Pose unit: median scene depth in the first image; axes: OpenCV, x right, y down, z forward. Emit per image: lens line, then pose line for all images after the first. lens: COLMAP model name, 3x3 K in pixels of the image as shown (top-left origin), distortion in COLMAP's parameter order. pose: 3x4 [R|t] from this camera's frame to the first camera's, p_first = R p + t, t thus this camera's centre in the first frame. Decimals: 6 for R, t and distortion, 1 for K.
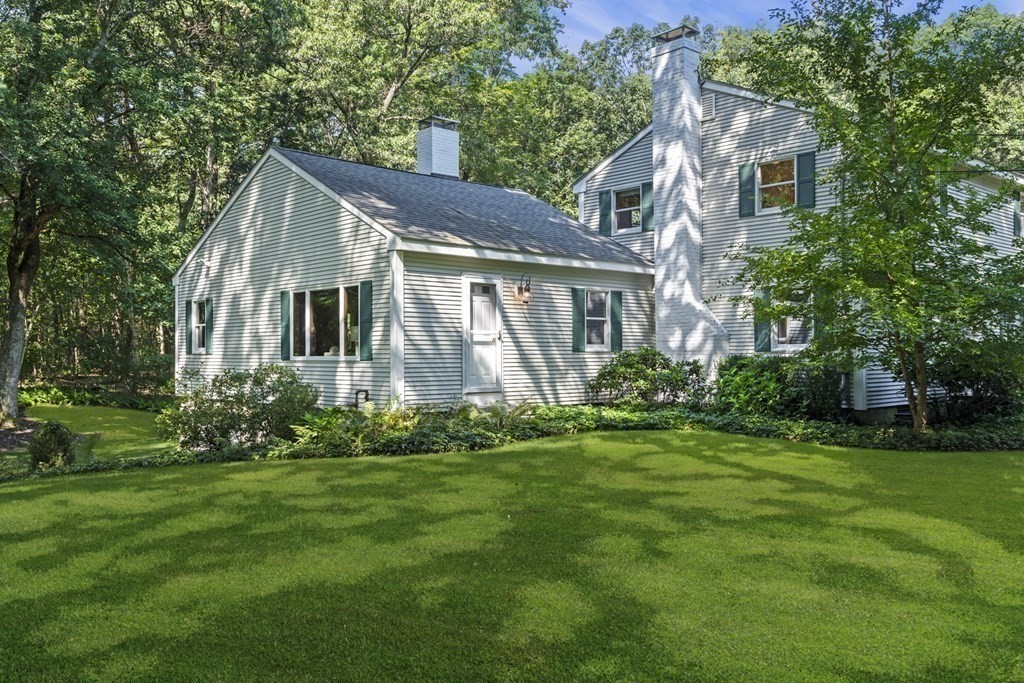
lens RADIAL K [[843.8, 0, 512.0], [0, 843.8, 341.5], [0, 0, 1]] dist [-0.002286, 0.000836]
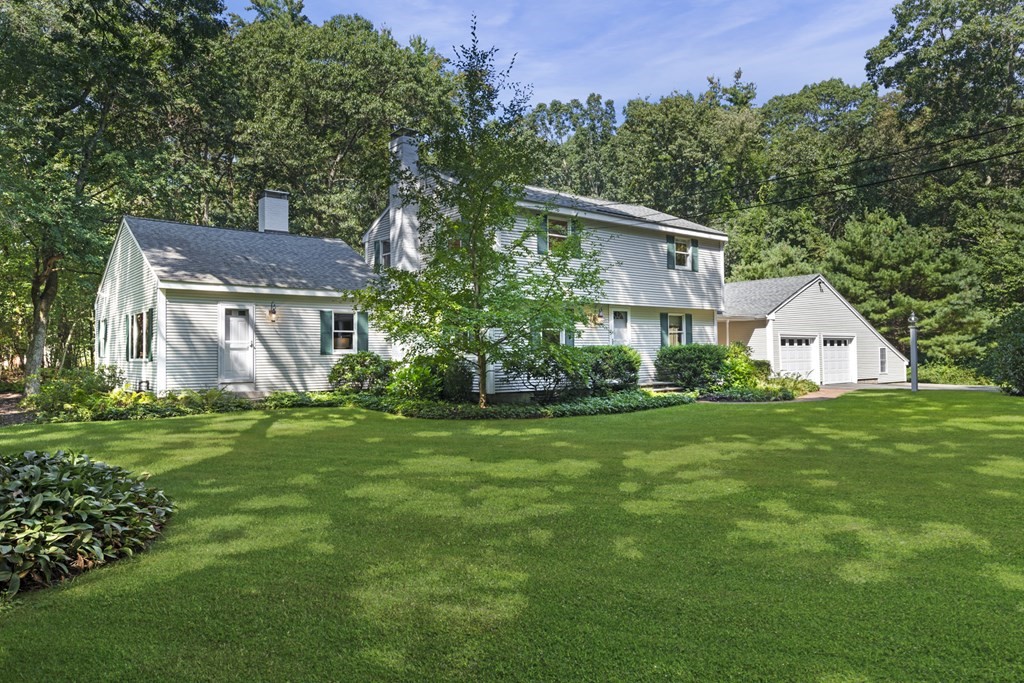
lens RADIAL K [[673.6, 0, 512.0], [0, 673.6, 341.5], [0, 0, 1]] dist [0.001646, 0.000449]
pose [[0.998449, -0.006956, -0.055238, 0.466565], [0.006771, 0.999971, -0.003532, -0.003511], [0.055261, 0.003152, 0.998467, -0.141057]]
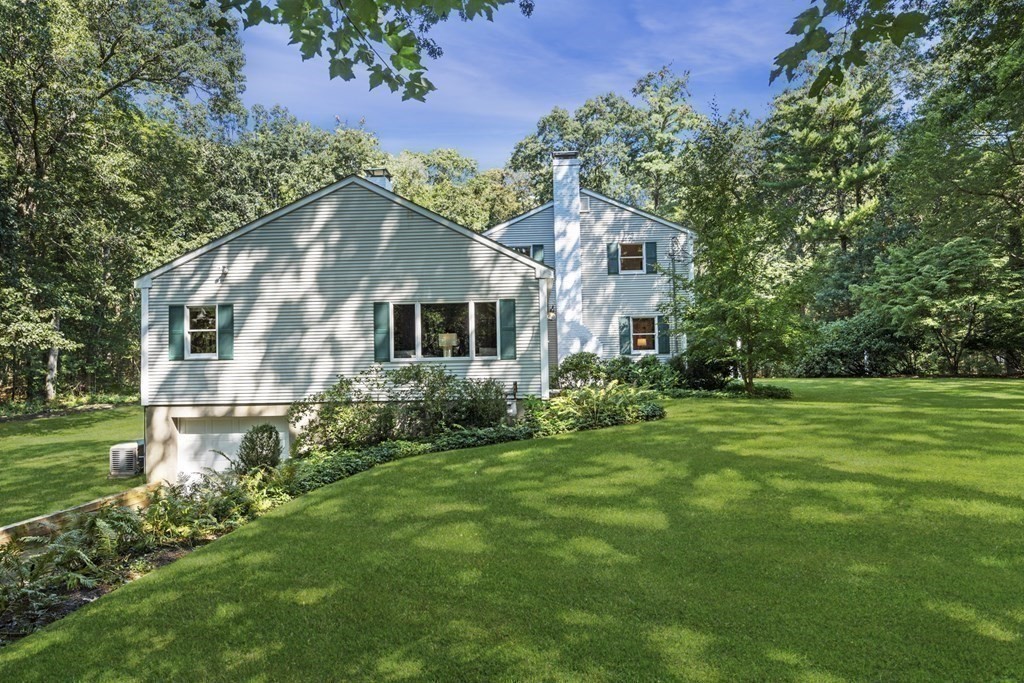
lens RADIAL K [[625.8, 0, 512.0], [0, 625.8, 341.5], [0, 0, 1]] dist [-0.002830, -0.000644]
pose [[0.704021, 0.014611, 0.710028, -0.750737], [0.004554, 0.999675, -0.025087, 0.016450], [-0.710164, 0.020895, 0.703726, 0.270571]]
